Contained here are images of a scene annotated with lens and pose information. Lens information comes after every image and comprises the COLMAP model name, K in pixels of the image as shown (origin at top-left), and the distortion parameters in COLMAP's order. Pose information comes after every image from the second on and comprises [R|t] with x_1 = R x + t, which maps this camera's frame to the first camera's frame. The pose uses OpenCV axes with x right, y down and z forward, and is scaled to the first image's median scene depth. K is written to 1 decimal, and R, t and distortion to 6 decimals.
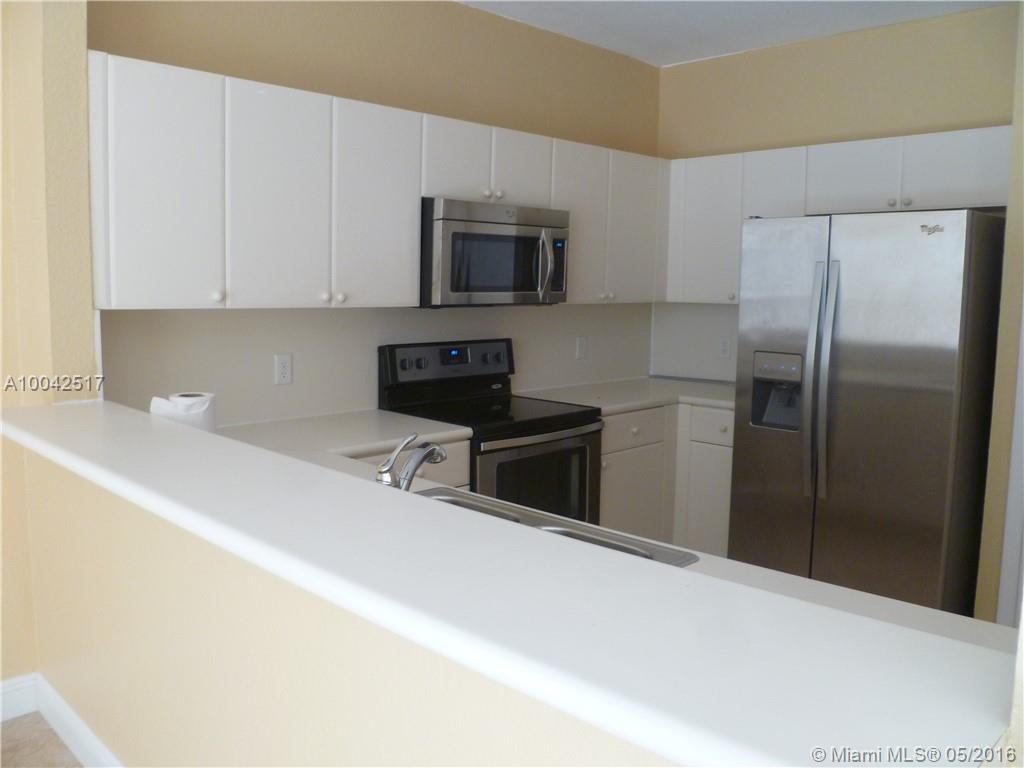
lens RADIAL K [[844.3, 0, 512.0], [0, 844.3, 384.0], [0, 0, 1]] dist [-0.099448, 0.004809]
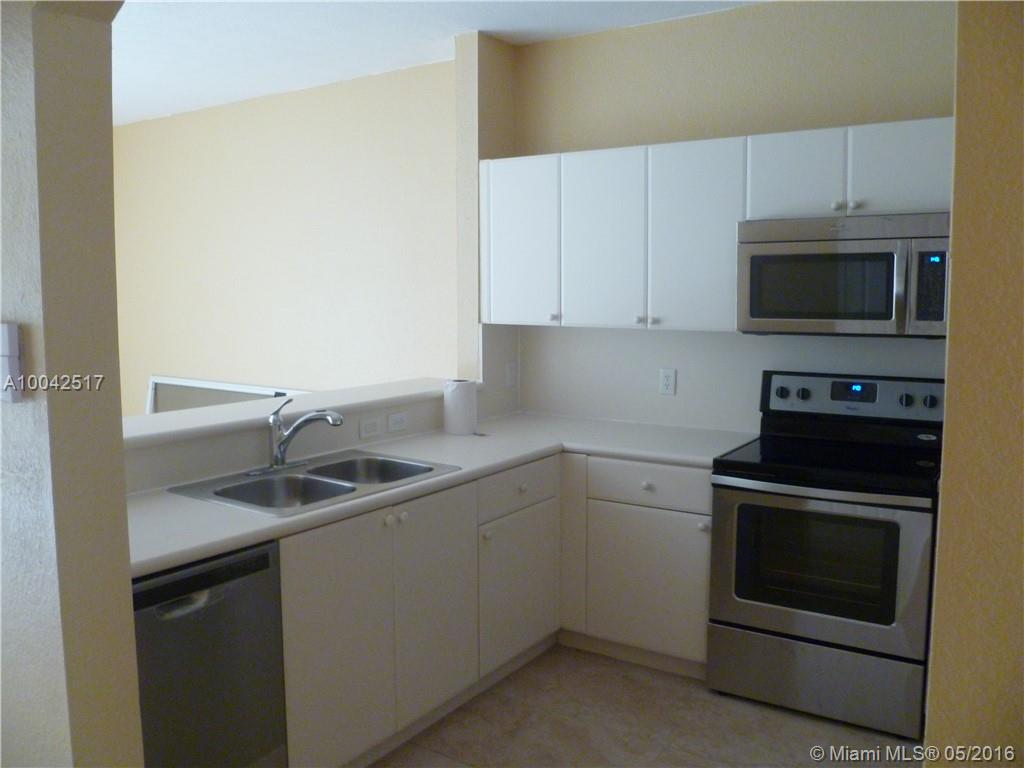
lens RADIAL K [[844.3, 0, 512.0], [0, 844.3, 384.0], [0, 0, 1]] dist [-0.099448, 0.004809]
pose [[0.200810, 0.083270, -0.976085, 0.809644], [-0.118222, 0.991159, 0.060234, -0.058437], [0.972470, 0.103299, 0.208879, 0.538544]]
